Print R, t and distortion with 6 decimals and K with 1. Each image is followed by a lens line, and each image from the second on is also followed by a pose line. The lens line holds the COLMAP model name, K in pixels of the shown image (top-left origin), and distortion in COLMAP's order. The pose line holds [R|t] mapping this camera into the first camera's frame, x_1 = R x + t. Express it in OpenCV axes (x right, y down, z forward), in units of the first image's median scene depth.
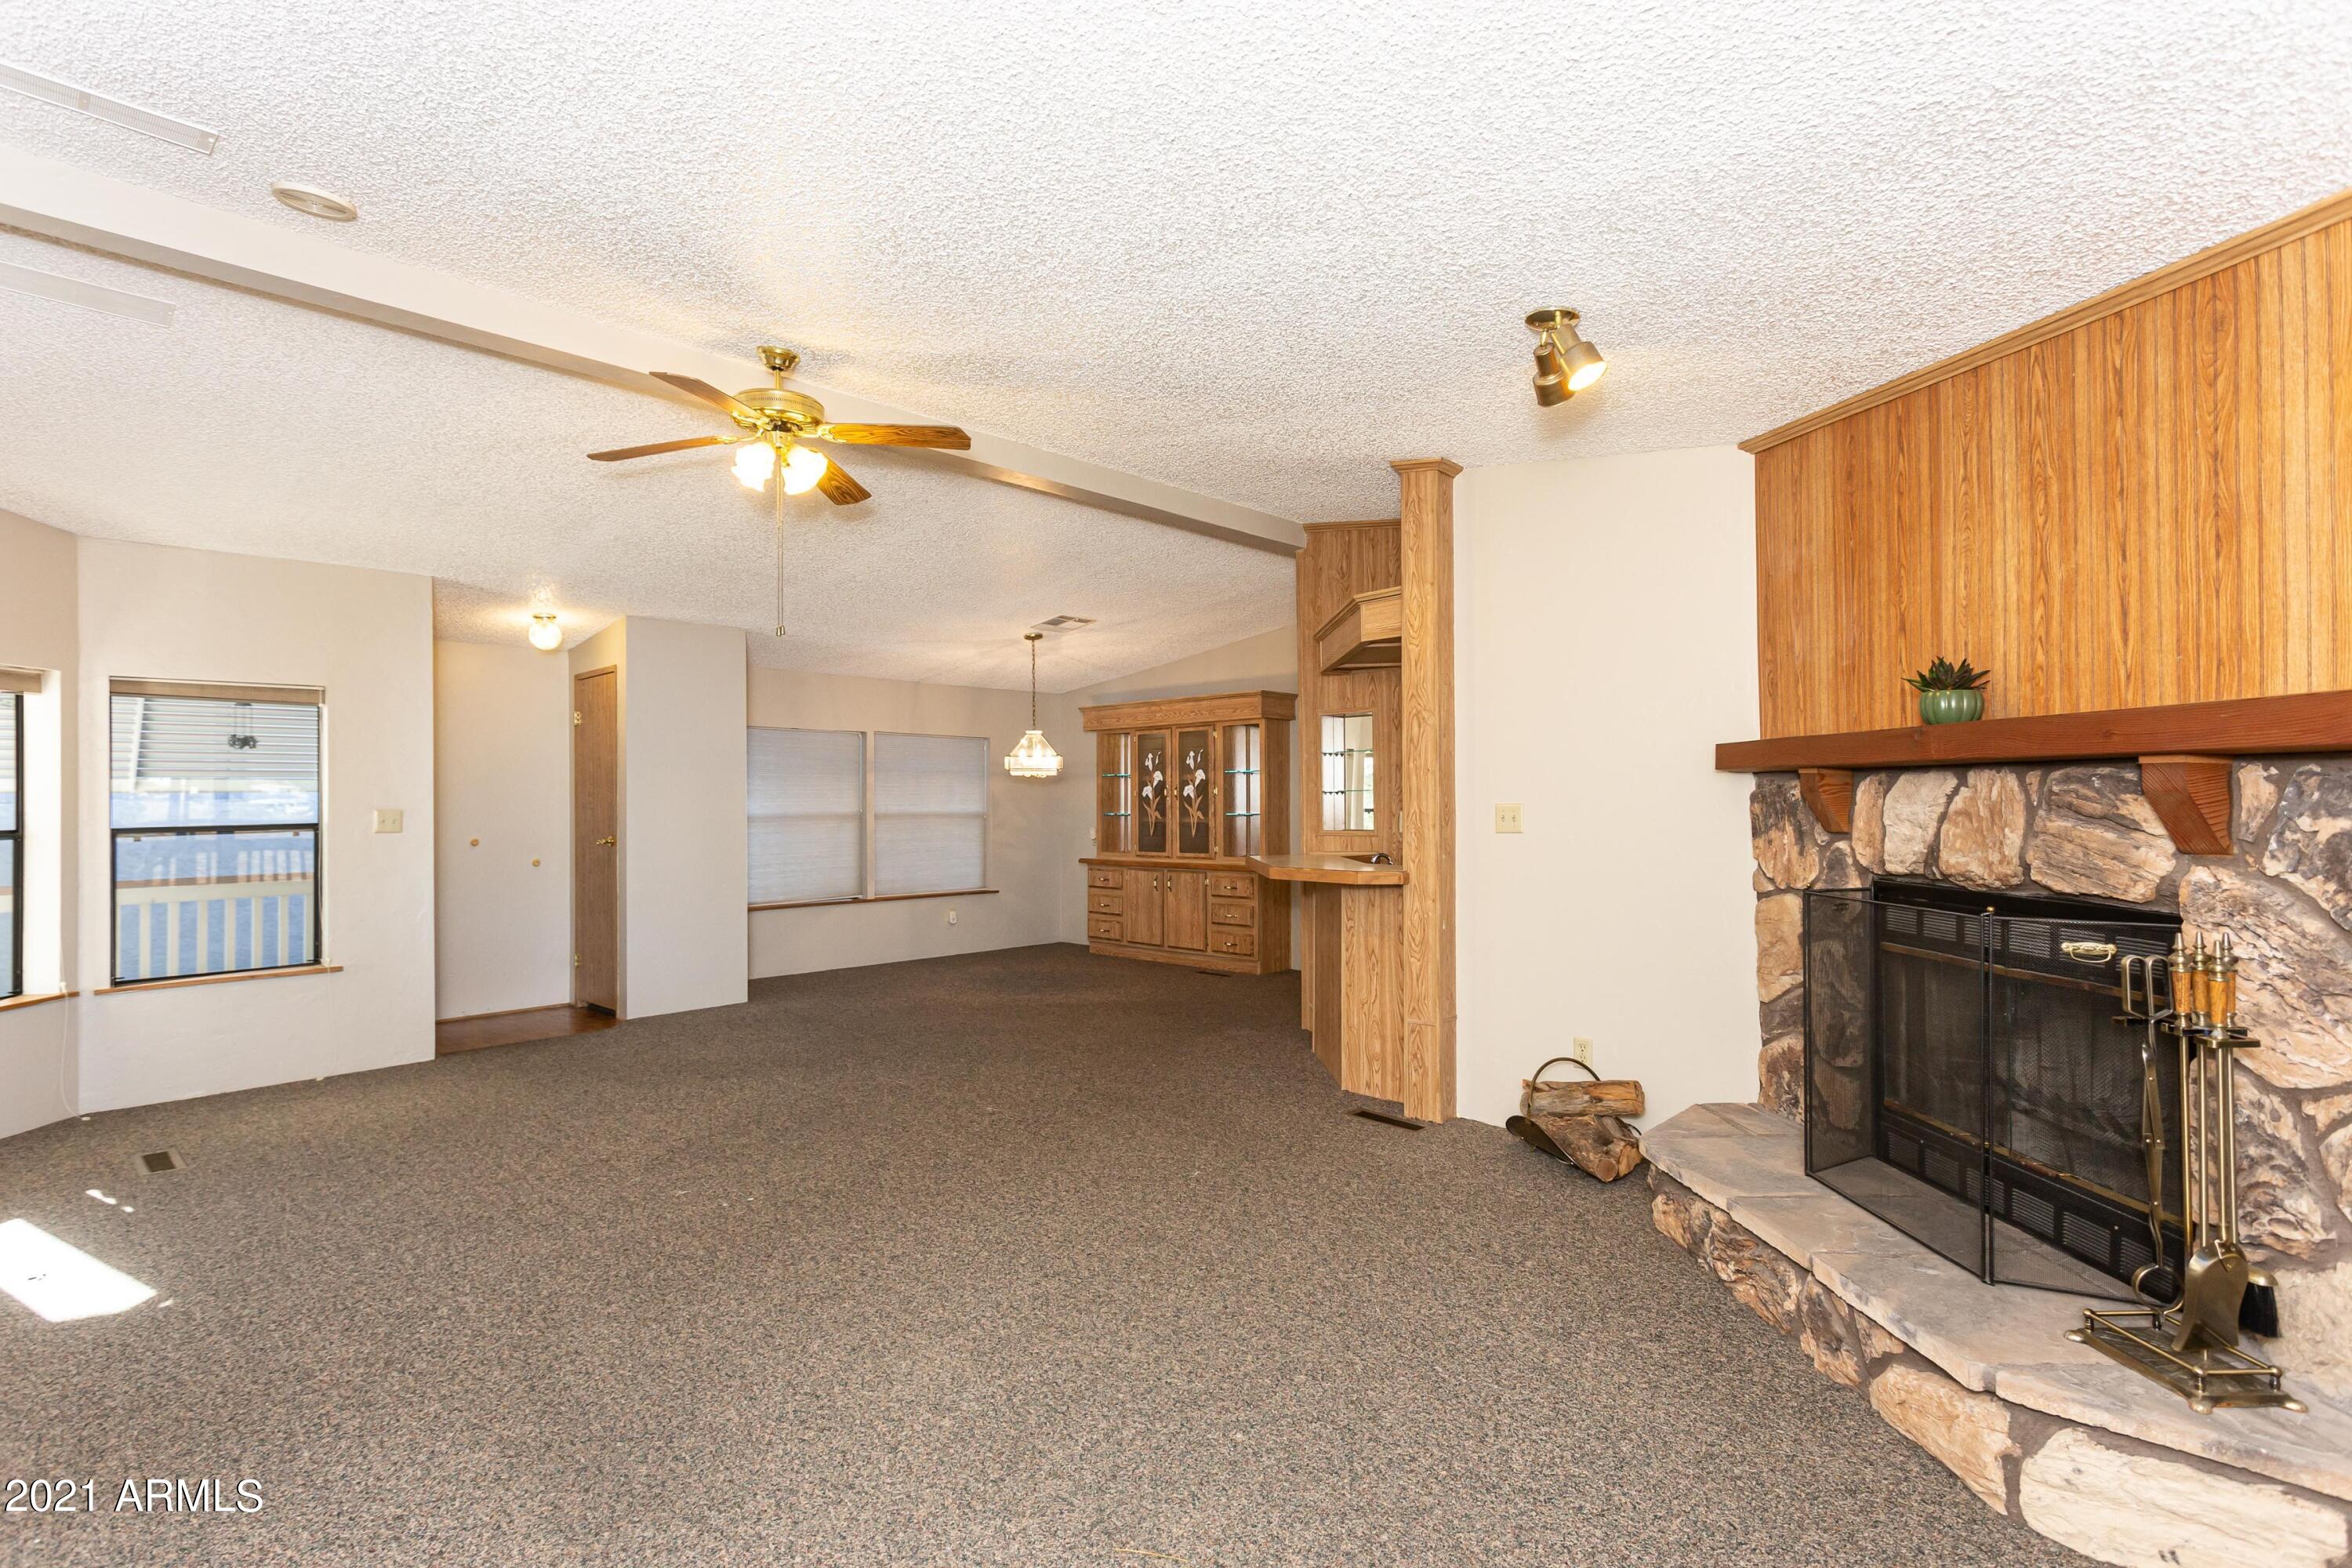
lens RADIAL K [[1139.8, 0, 1176.0], [0, 1139.8, 784.0], [0, 0, 1]] dist [-0.002636, -0.000232]
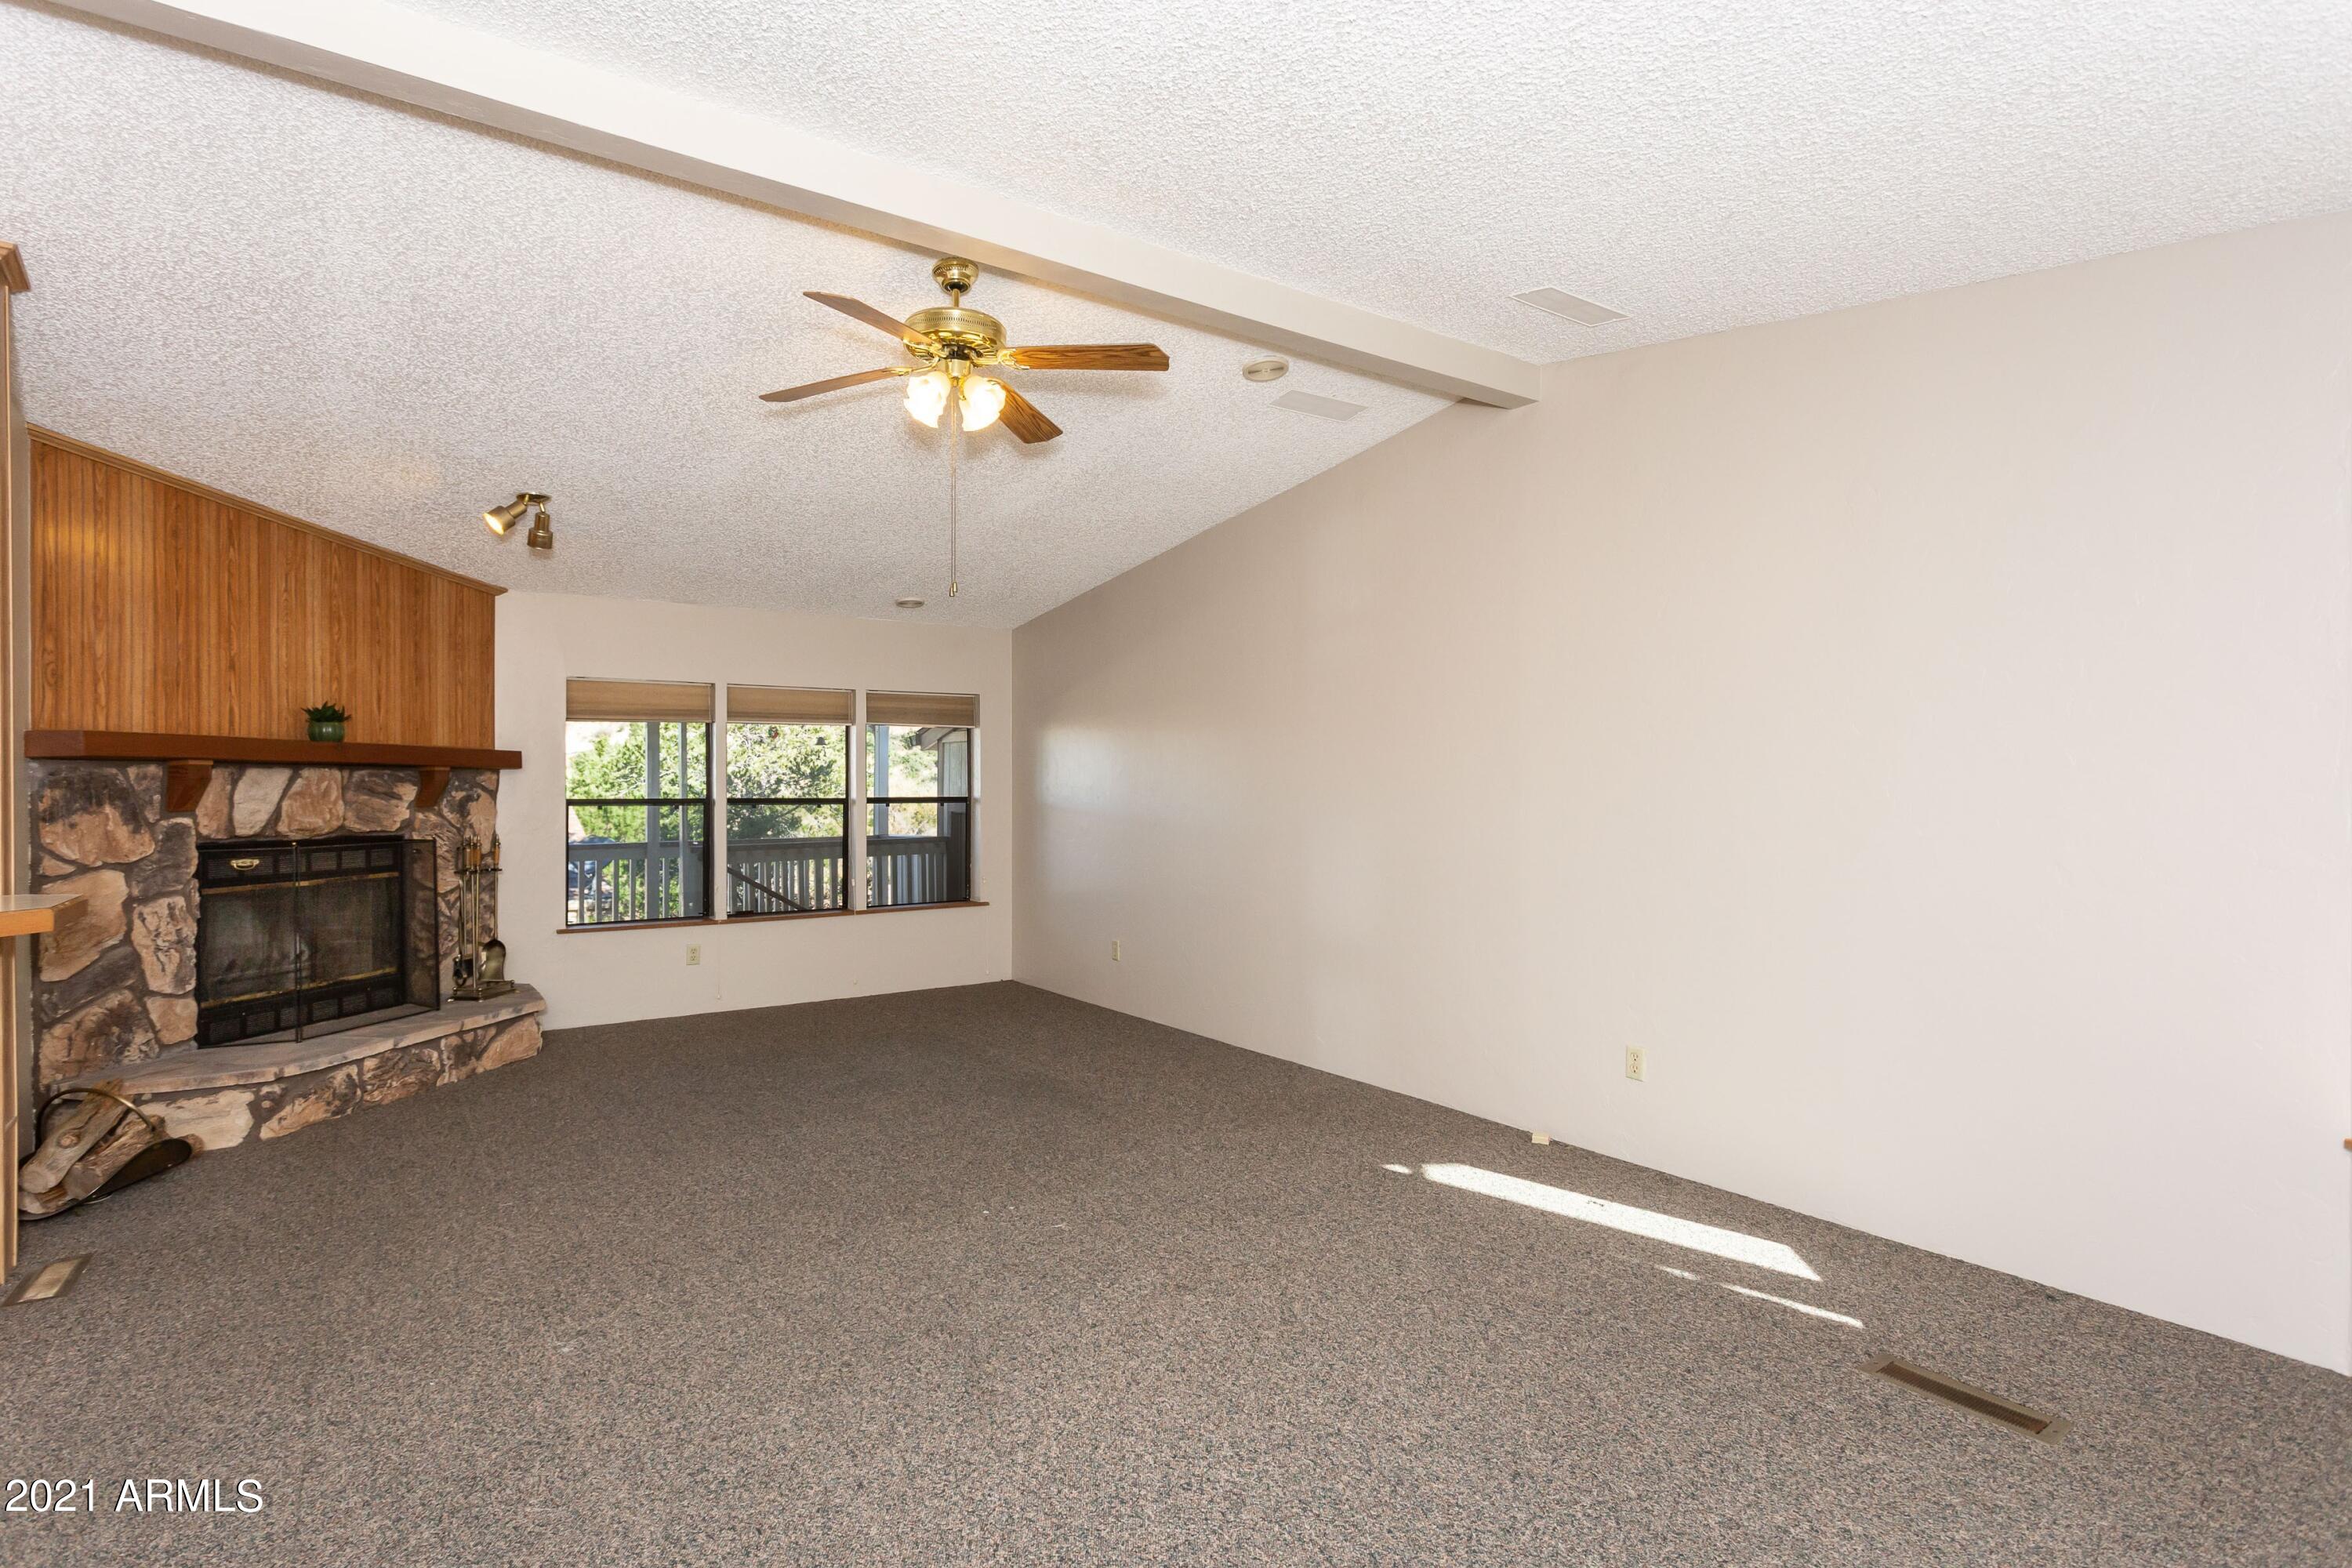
lens RADIAL K [[1139.8, 0, 1176.0], [0, 1139.8, 784.0], [0, 0, 1]] dist [-0.002636, -0.000232]
pose [[-0.980976, 0.007561, 0.193983, -0.910497], [0.004817, 0.999882, -0.014610, 0.043145], [-0.194071, -0.013398, -0.980896, 2.422013]]
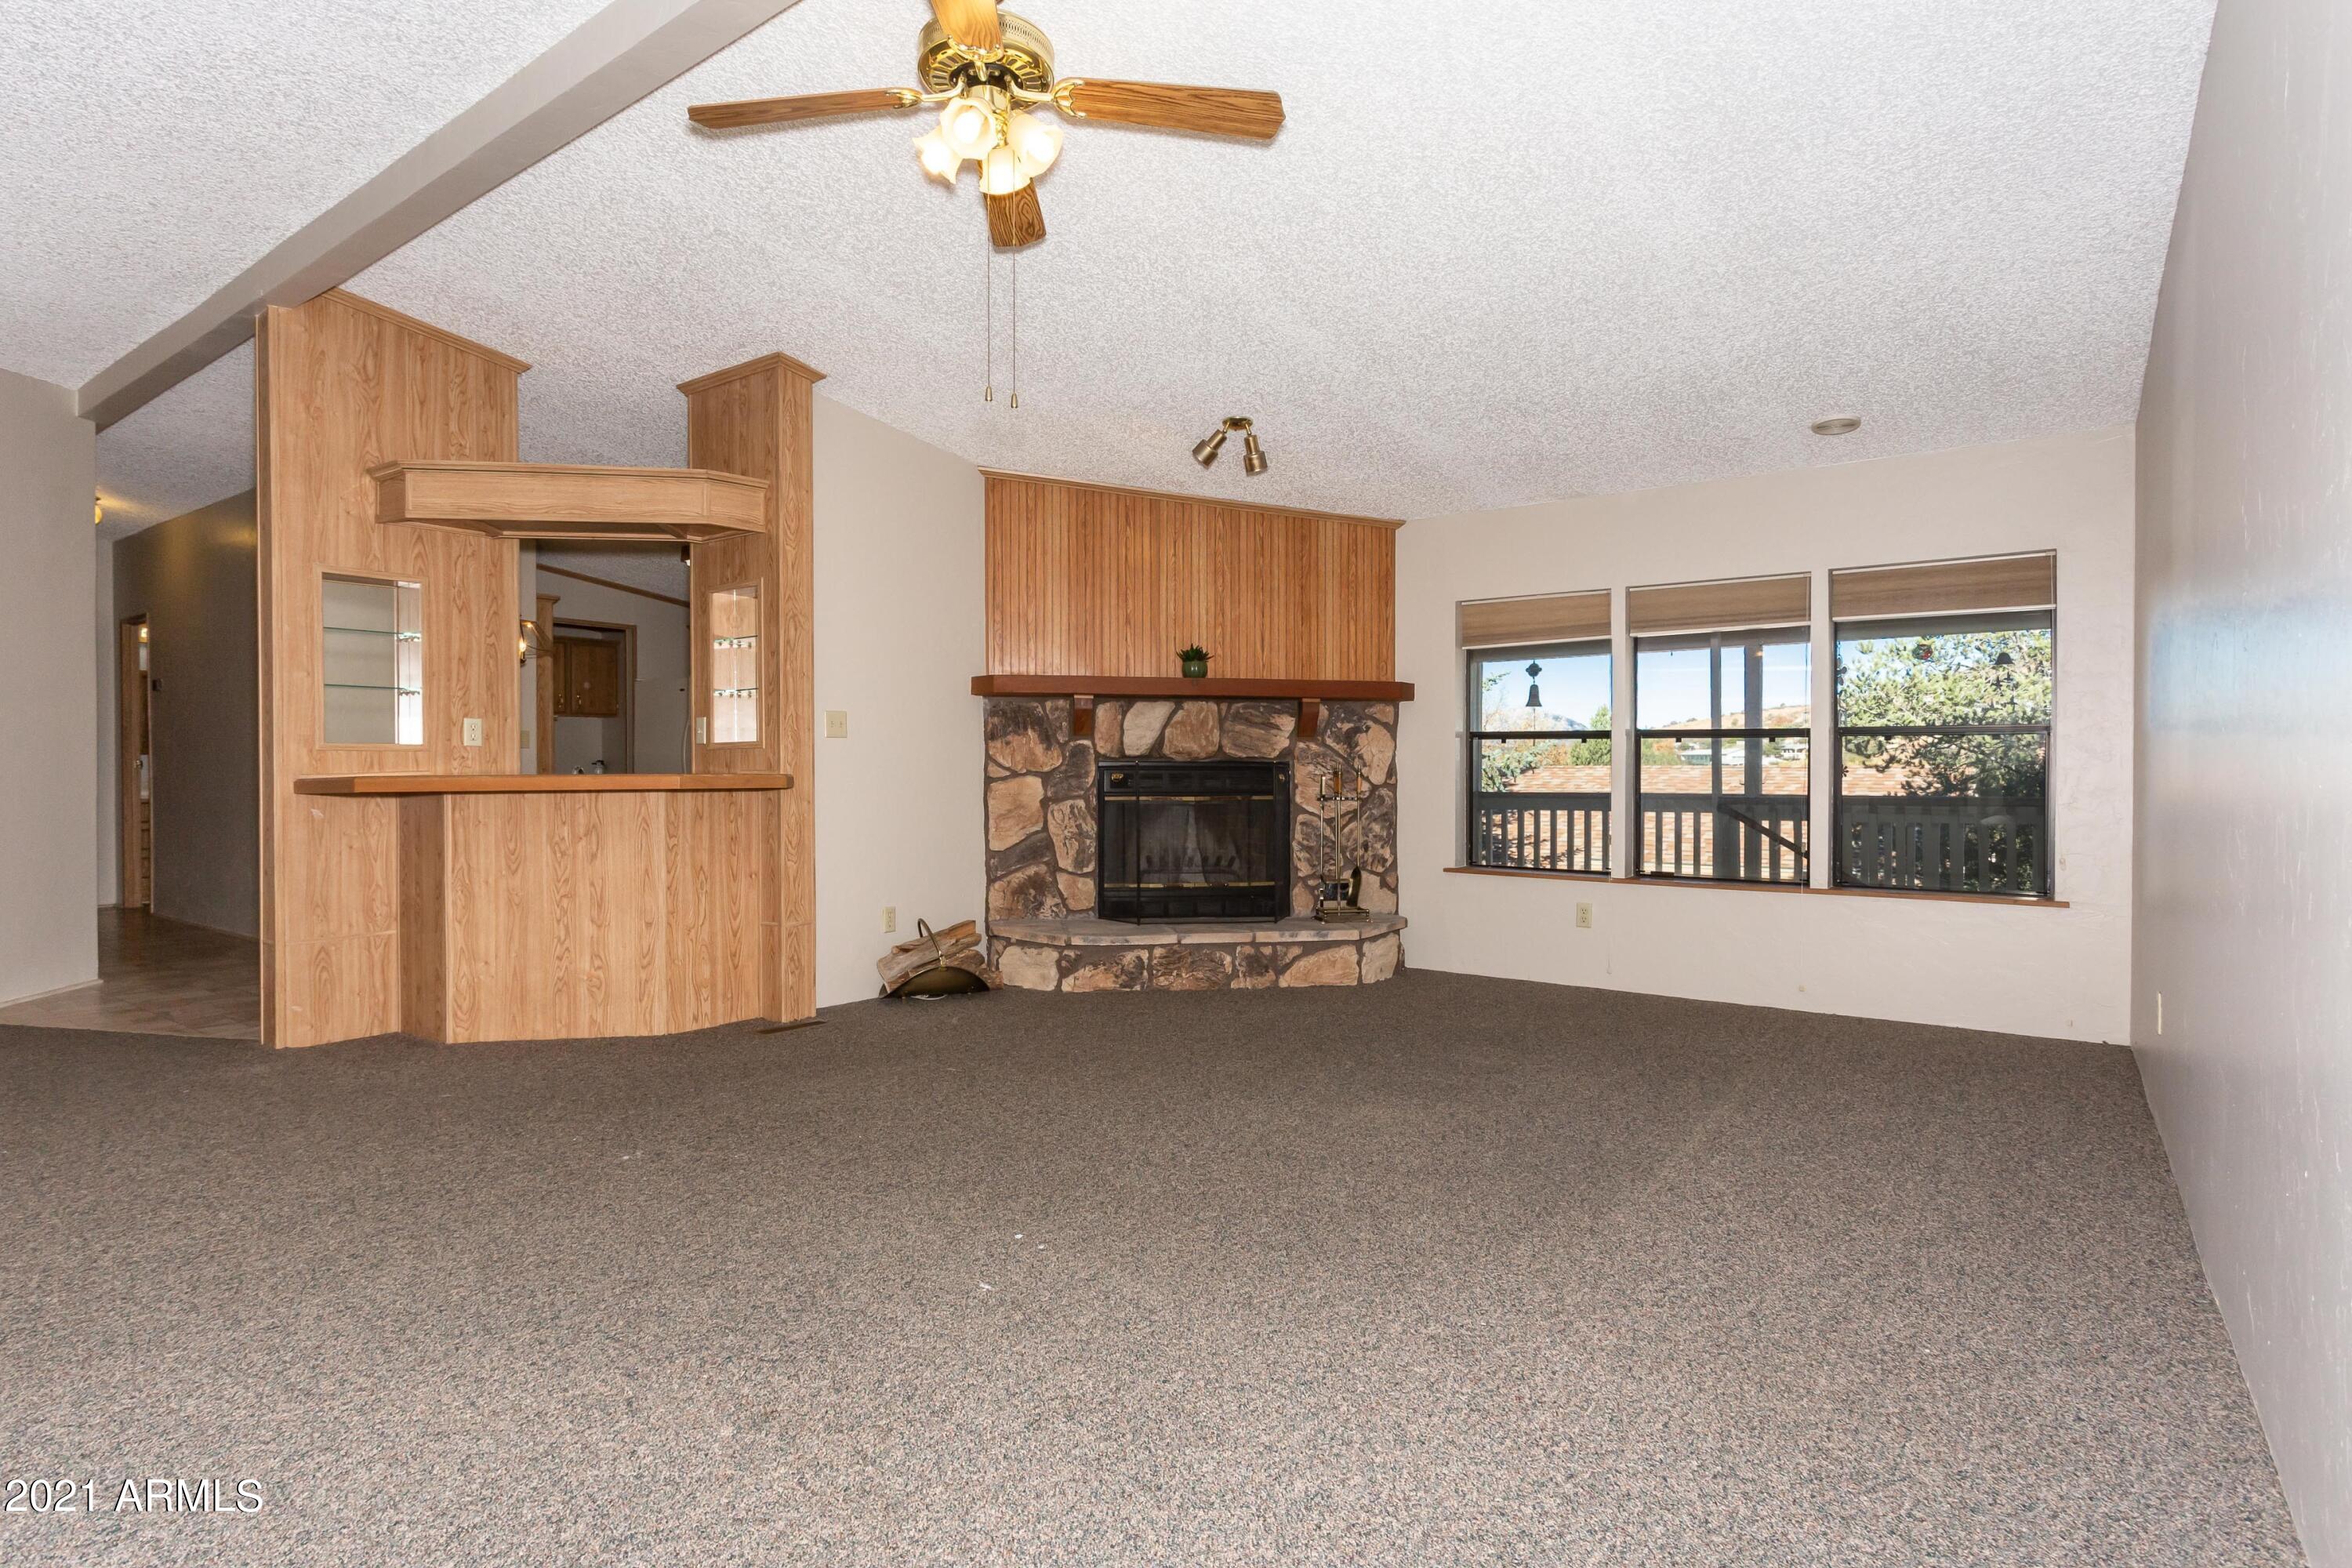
lens RADIAL K [[1185.0, 0, 1192.4], [0, 1185.0, 768.8], [0, 0, 1]] dist [-0.000615, 0.000424]
pose [[-0.142888, 0.000603, 0.989739, -1.399813], [-0.011395, 0.999933, -0.002254, 0.113092], [-0.989673, -0.011600, -0.142871, 1.292816]]
